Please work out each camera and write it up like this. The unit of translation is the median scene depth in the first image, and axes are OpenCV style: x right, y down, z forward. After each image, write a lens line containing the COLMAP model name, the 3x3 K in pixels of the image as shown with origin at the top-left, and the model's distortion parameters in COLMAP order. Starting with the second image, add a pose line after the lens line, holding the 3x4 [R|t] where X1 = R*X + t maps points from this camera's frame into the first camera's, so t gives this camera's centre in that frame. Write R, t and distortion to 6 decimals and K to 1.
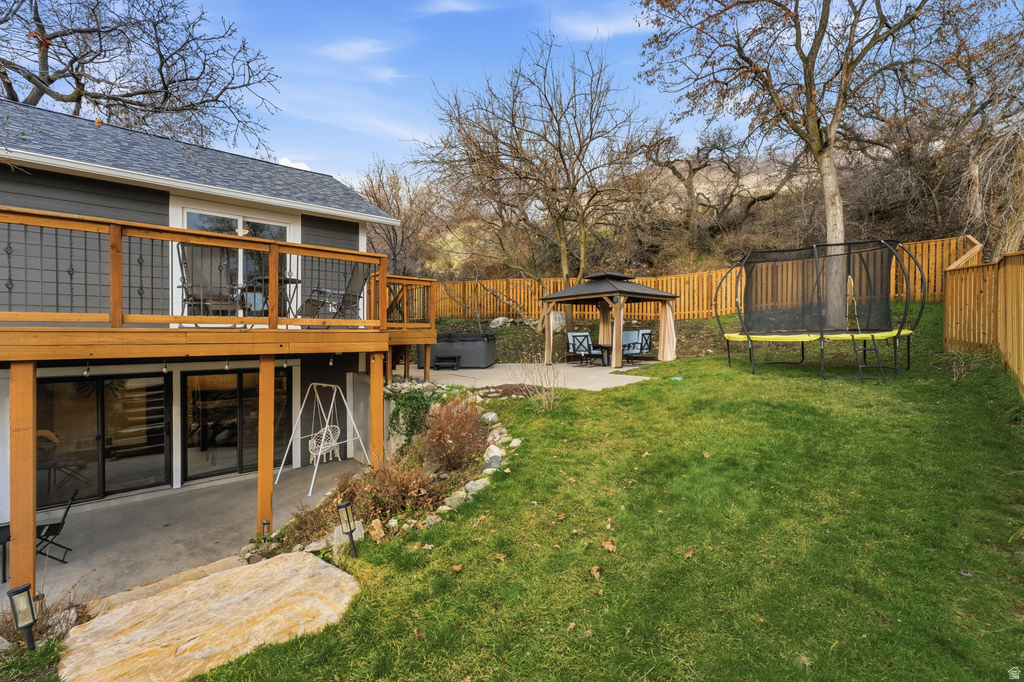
lens RADIAL K [[434.7, 0, 512.0], [0, 434.7, 341.0], [0, 0, 1]] dist [-0.000088, -0.000050]
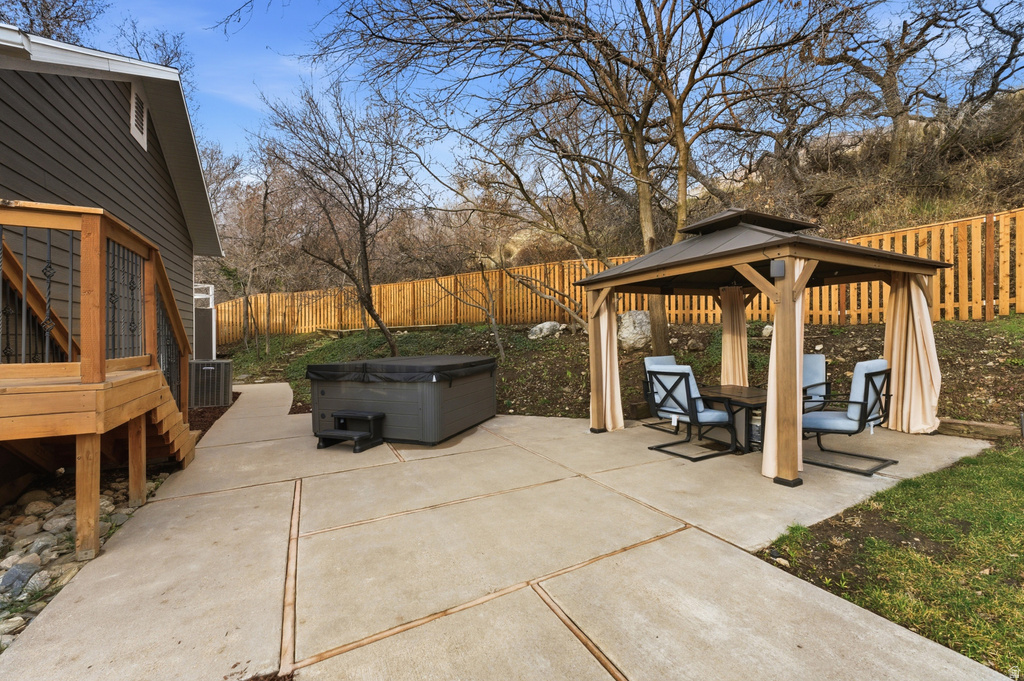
lens RADIAL K [[412.7, 0, 515.8], [0, 412.7, 335.7], [0, 0, 1]] dist [-0.000622, -0.000144]
pose [[0.964849, -0.008140, -0.262678, 0.115031], [0.005407, 0.999923, -0.011125, -0.038723], [0.262749, 0.009313, 0.964819, 0.570299]]
